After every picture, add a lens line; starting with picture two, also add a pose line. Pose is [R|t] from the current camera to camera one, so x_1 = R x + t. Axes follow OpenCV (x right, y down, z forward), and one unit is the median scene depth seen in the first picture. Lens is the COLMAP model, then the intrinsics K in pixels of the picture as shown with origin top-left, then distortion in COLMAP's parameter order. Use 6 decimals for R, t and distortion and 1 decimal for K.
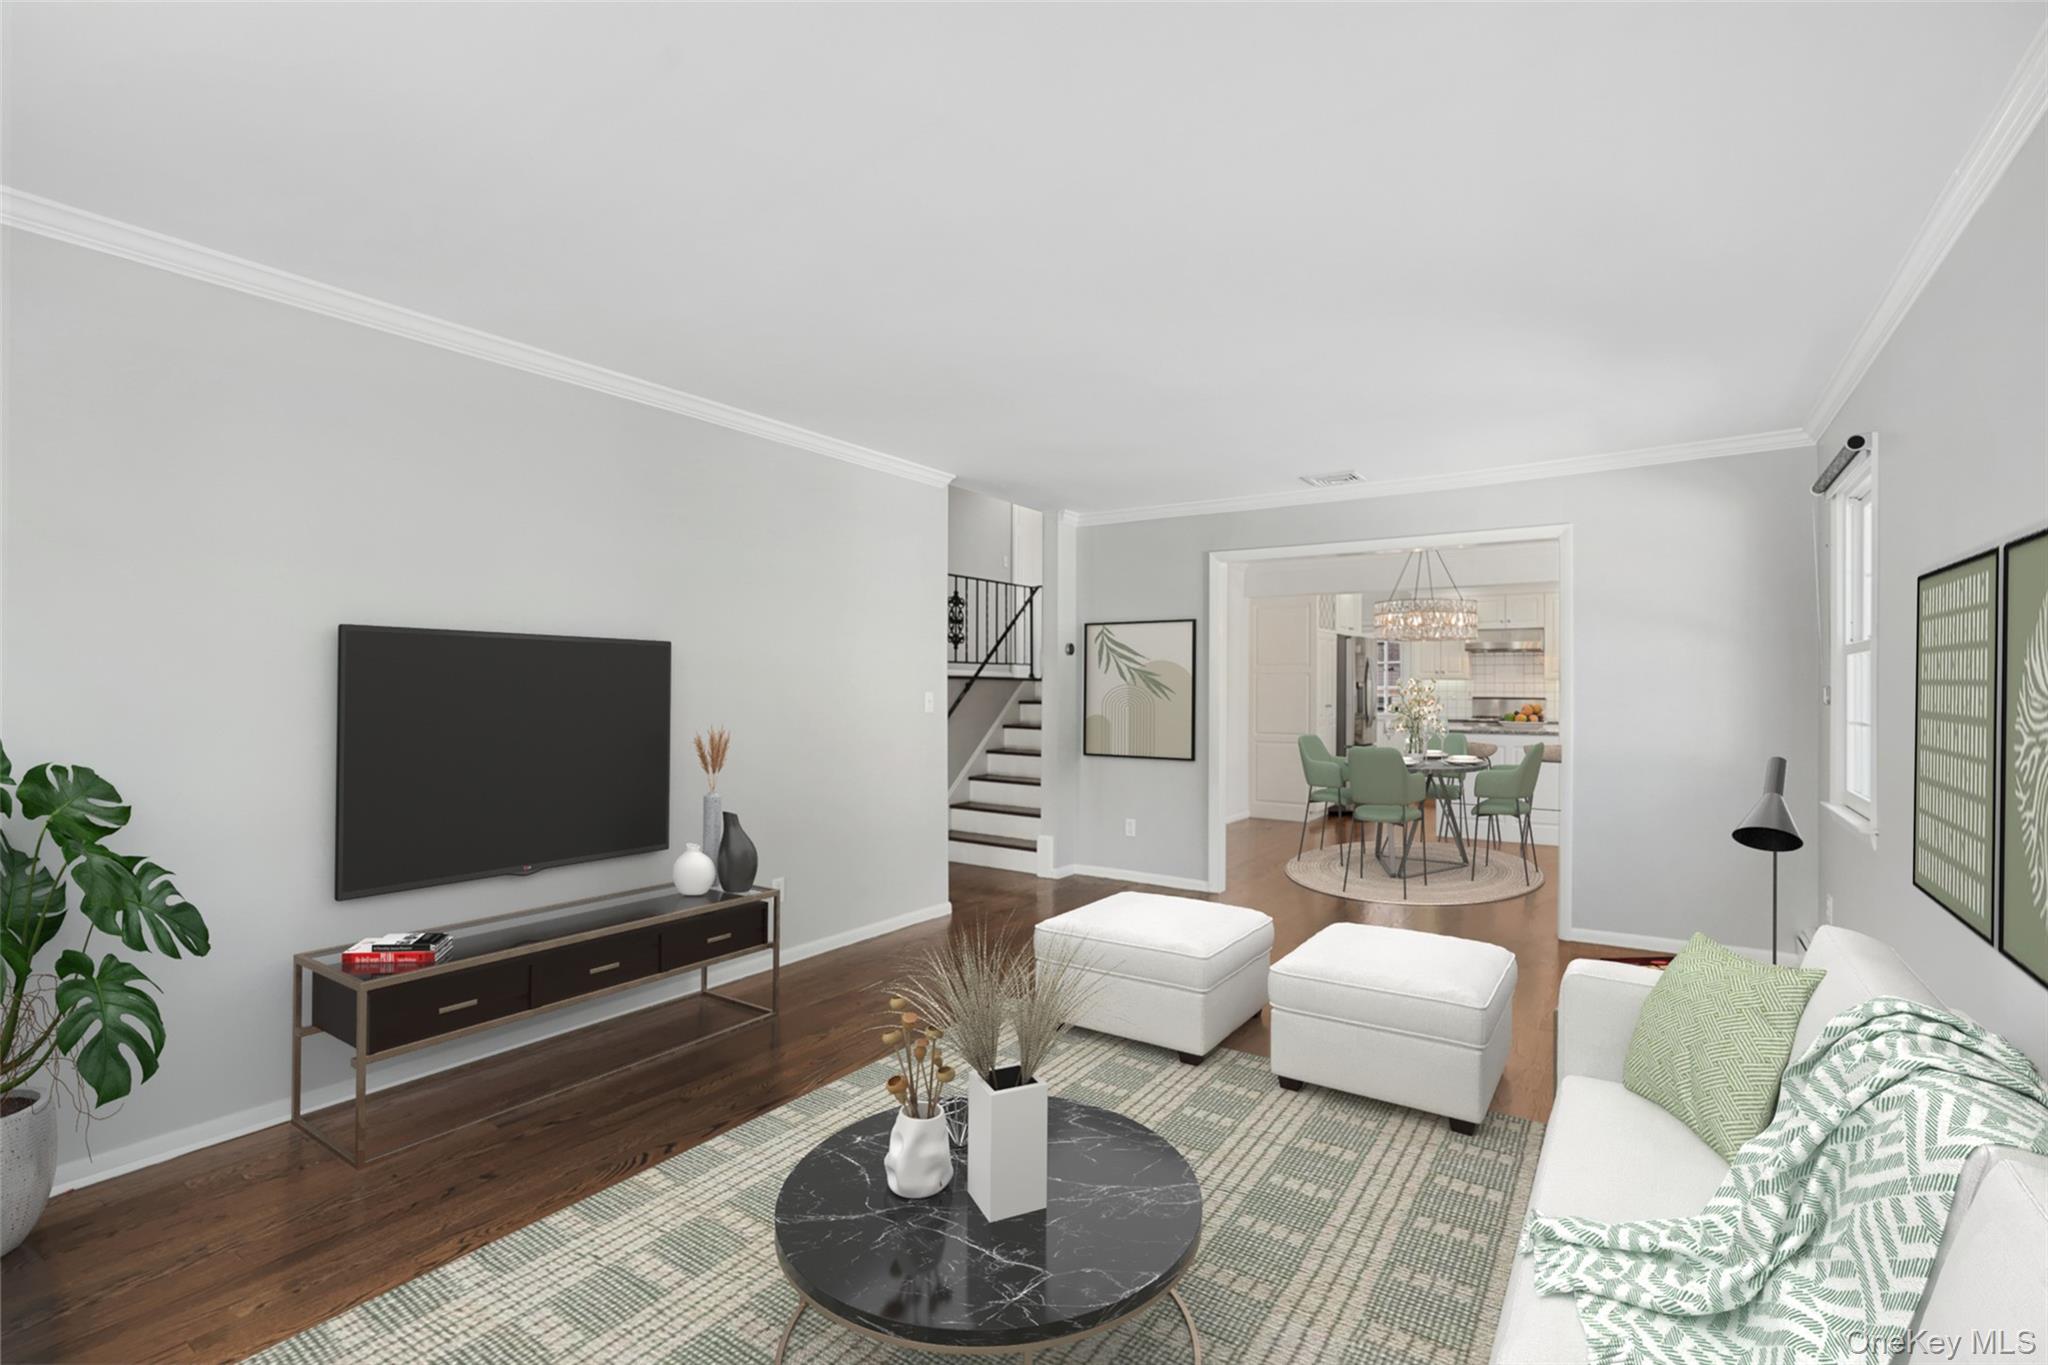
lens RADIAL K [[960.4, 0, 1026.4], [0, 960.4, 687.6], [0, 0, 1]] dist [0.001328, 0.000068]
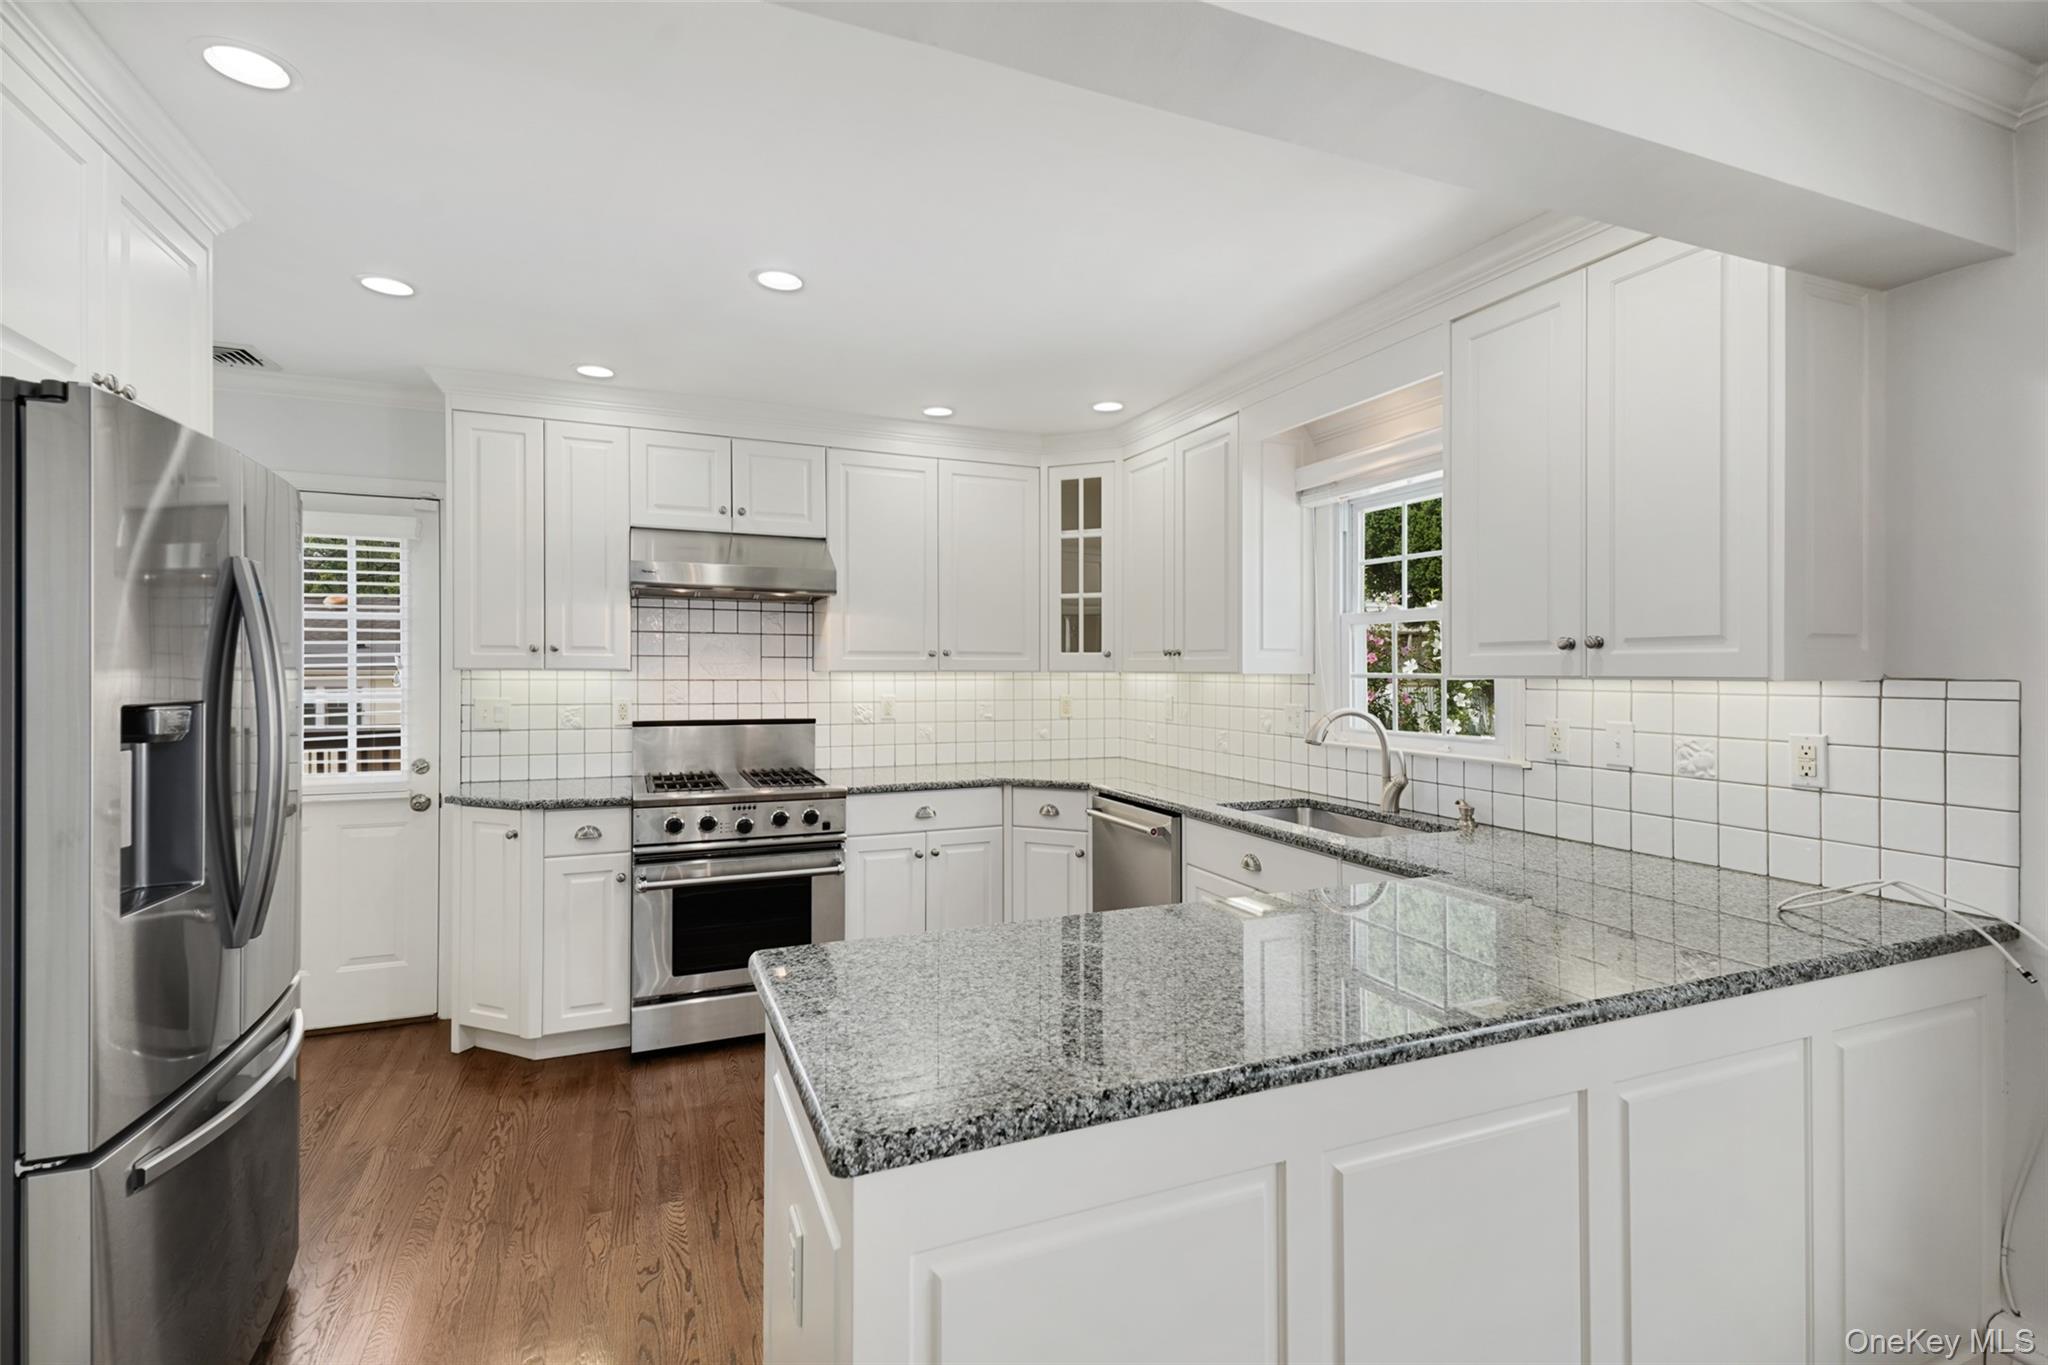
lens RADIAL K [[960.4, 0, 1030.2], [0, 960.4, 674.7], [0, 0, 1]] dist [0.001328, 0.000068]
pose [[0.549031, -0.001803, 0.835800, 0.249918], [-0.003178, 0.999986, 0.004245, -0.008941], [-0.835796, -0.004987, 0.549018, 0.685962]]
